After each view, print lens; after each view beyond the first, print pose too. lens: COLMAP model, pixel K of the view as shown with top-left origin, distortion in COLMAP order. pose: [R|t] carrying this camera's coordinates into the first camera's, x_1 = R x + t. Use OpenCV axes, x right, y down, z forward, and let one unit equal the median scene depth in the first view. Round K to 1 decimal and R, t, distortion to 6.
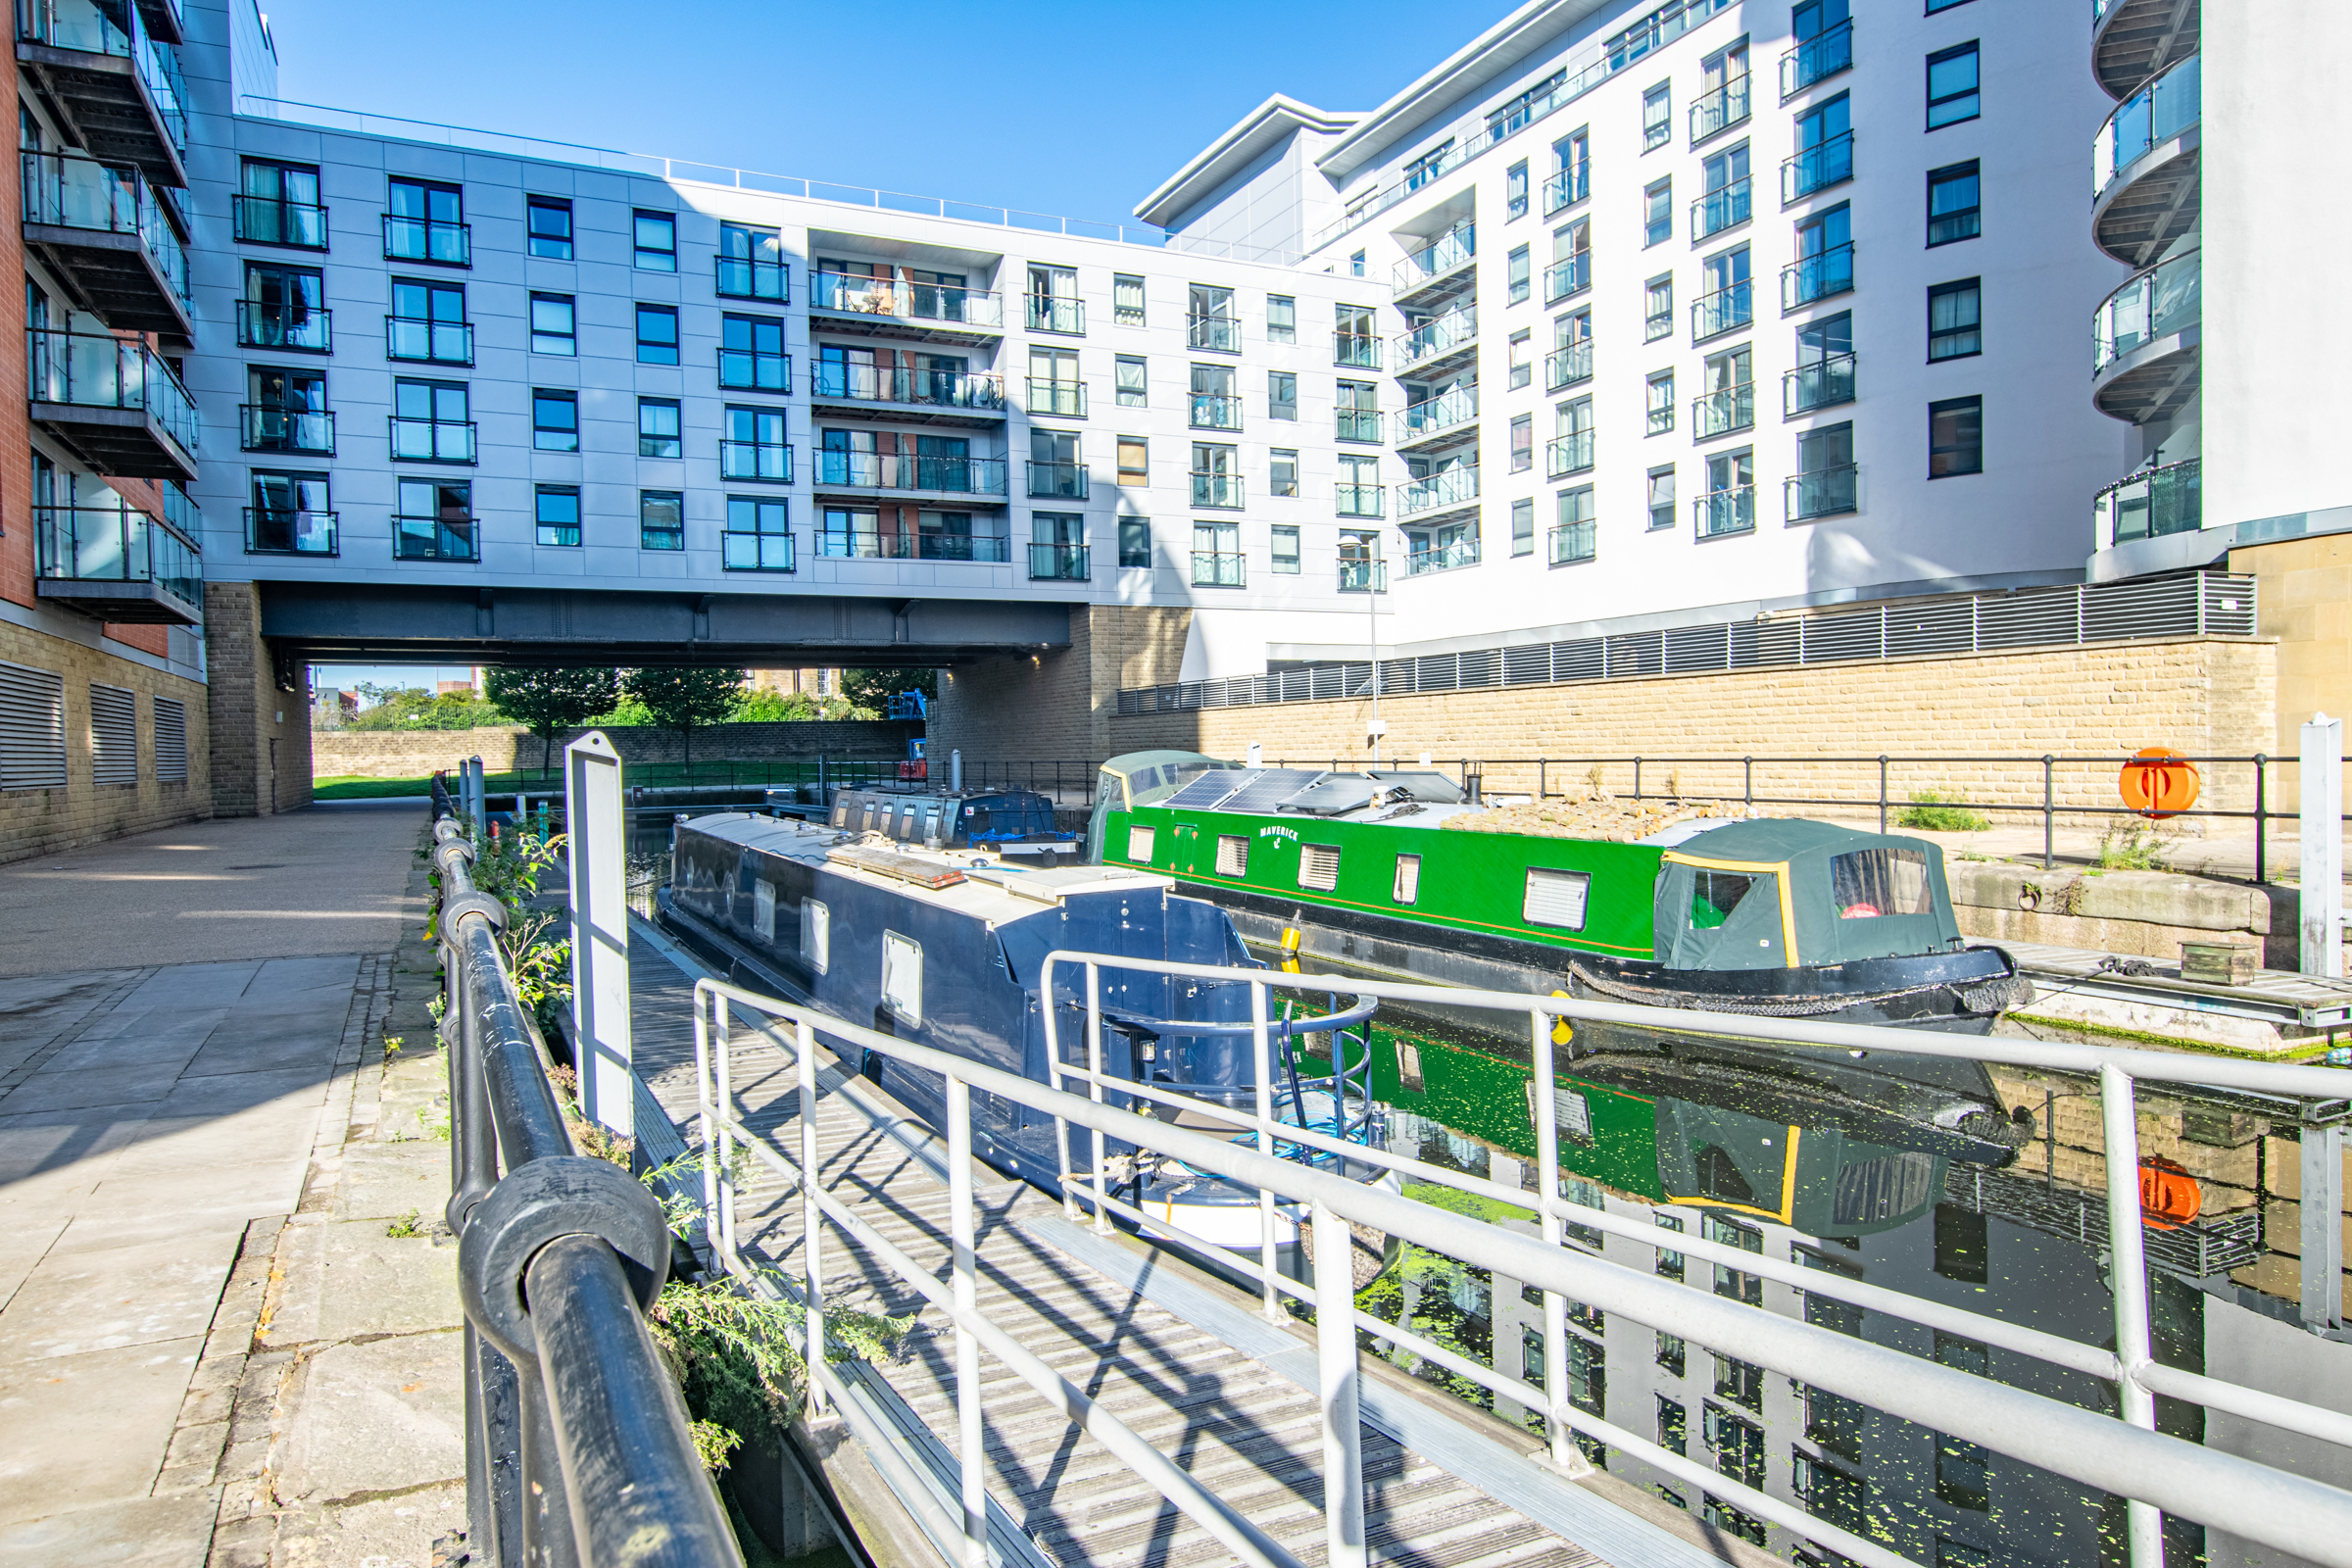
lens RADIAL K [[1487.2, 0, 1193.7], [0, 1487.2, 784.5], [0, 0, 1]] dist [-0.028237, 0.029307]
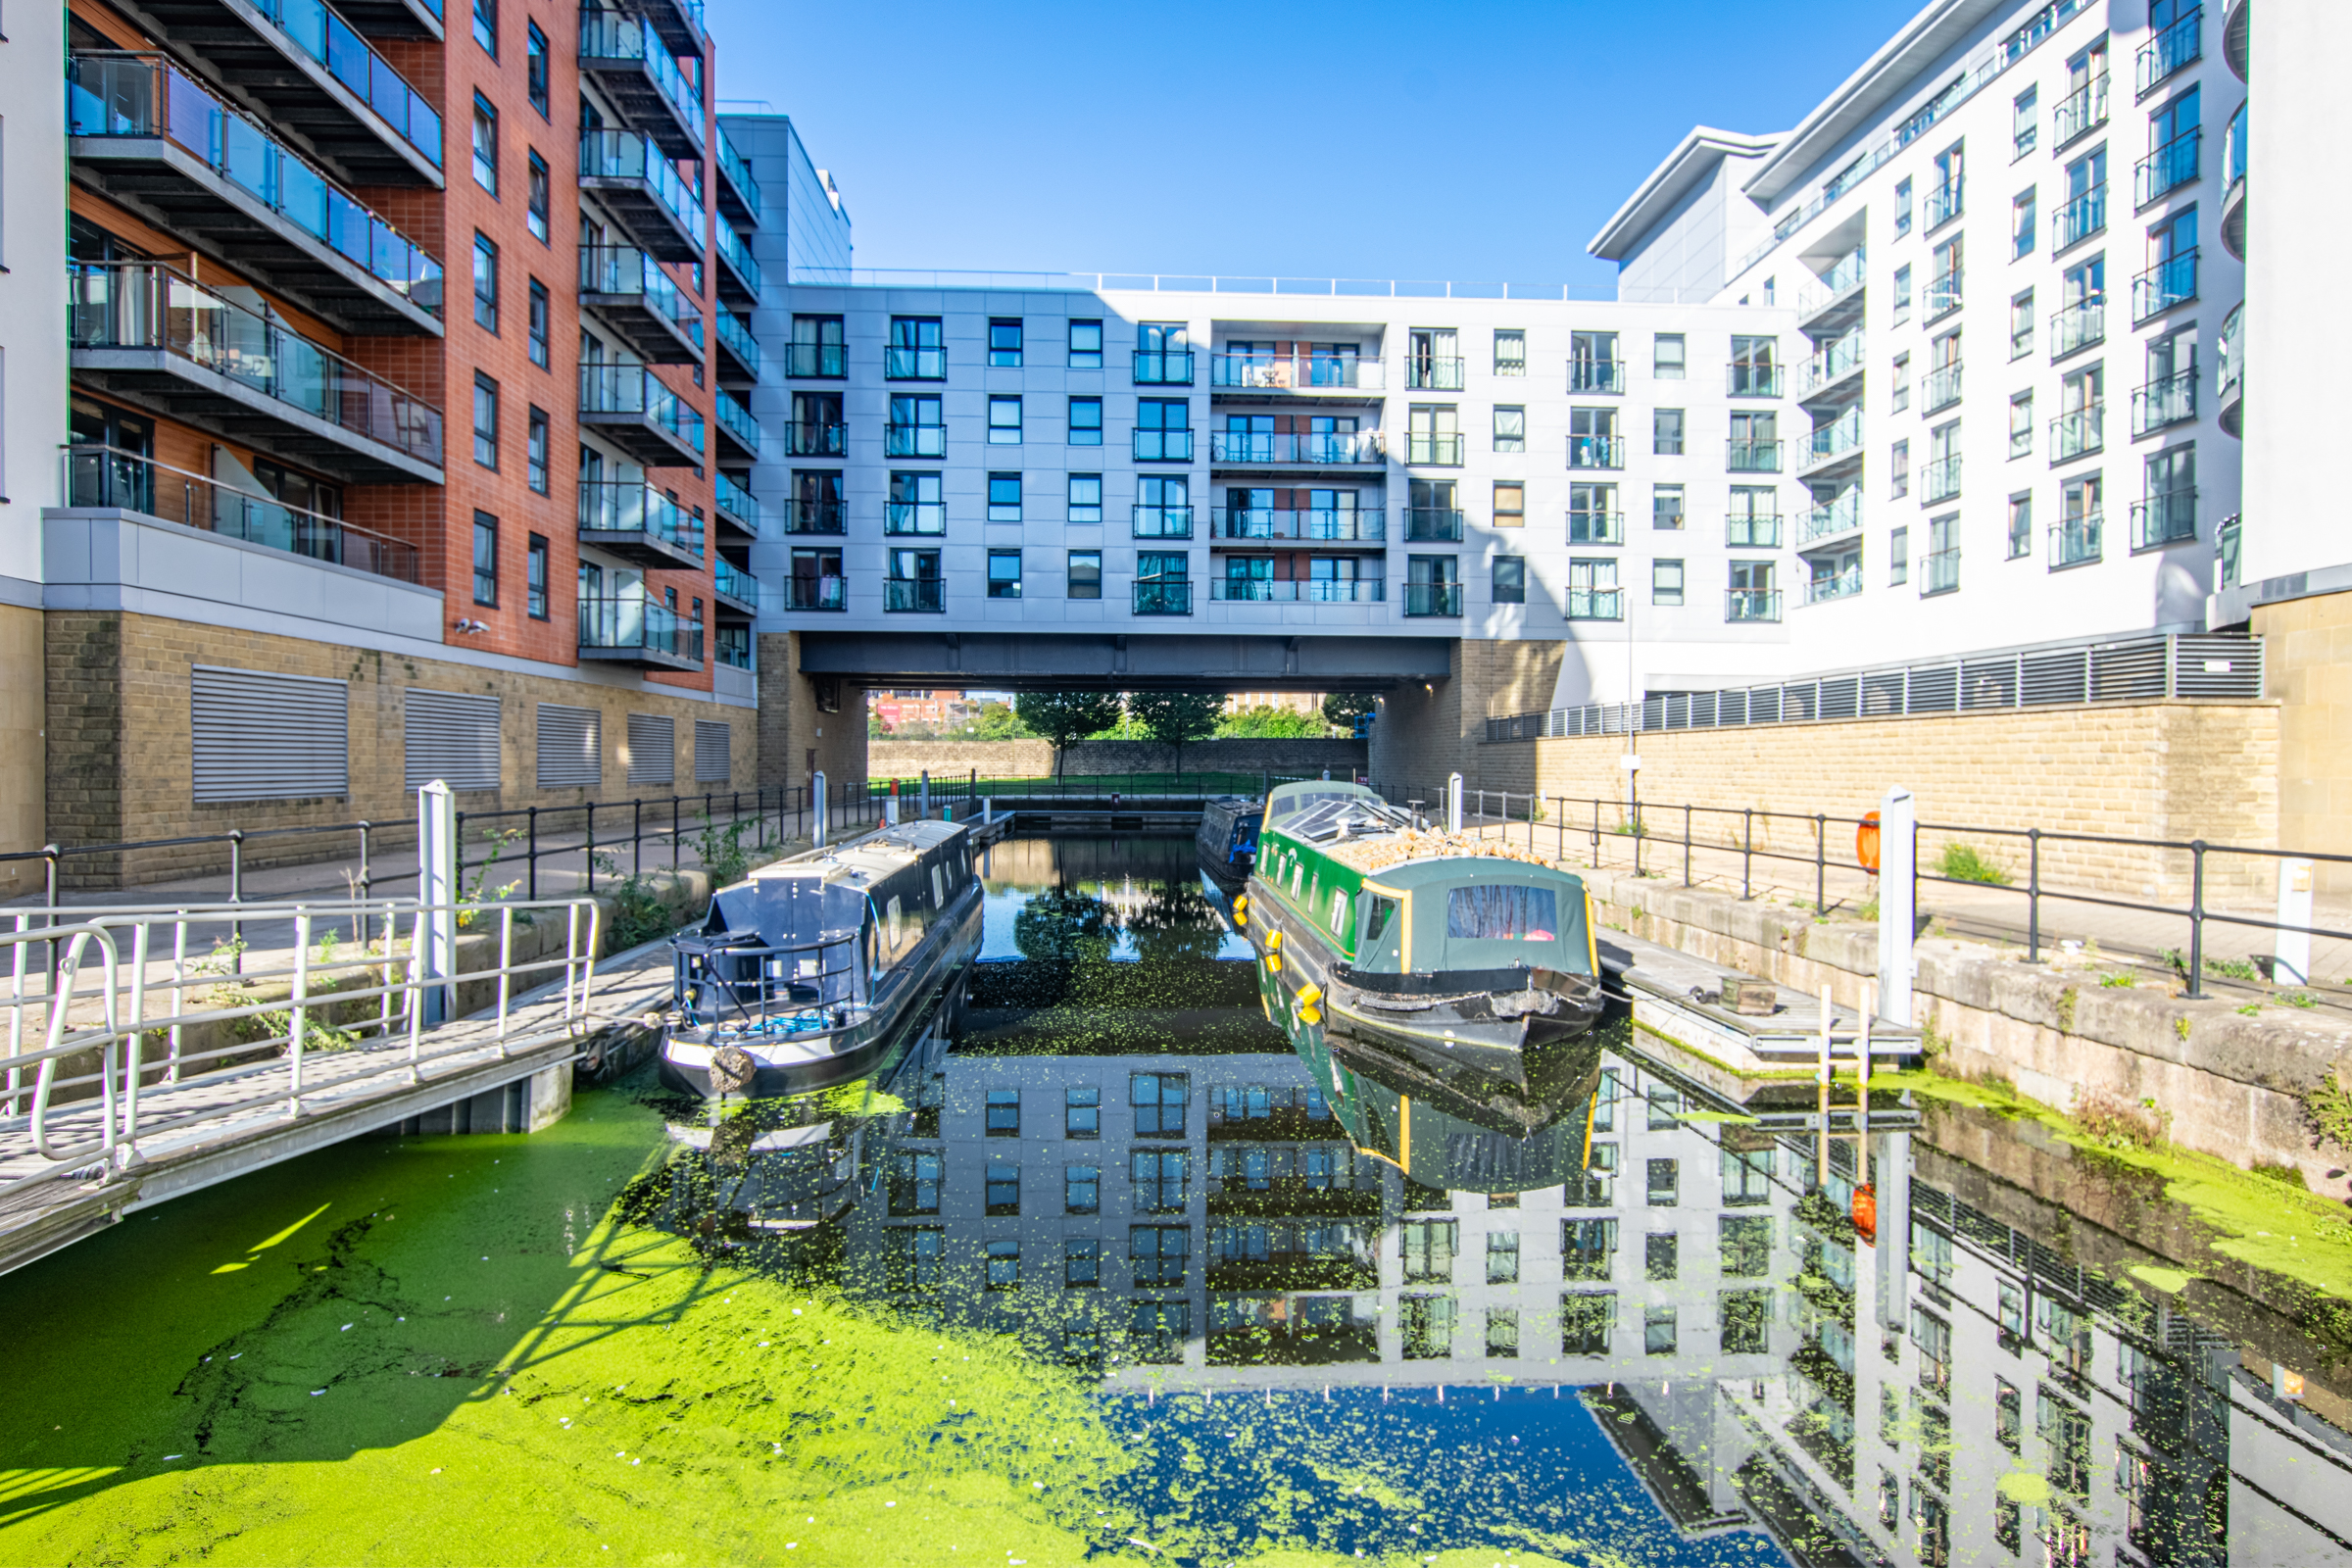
lens RADIAL K [[1487.2, 0, 1193.7], [0, 1487.2, 784.5], [0, 0, 1]] dist [-0.028237, 0.029307]
pose [[0.918152, 0.029539, -0.395125, 0.186072], [-0.032603, 0.999468, -0.001040, -0.008345], [0.394884, 0.013837, 0.918627, -0.066479]]
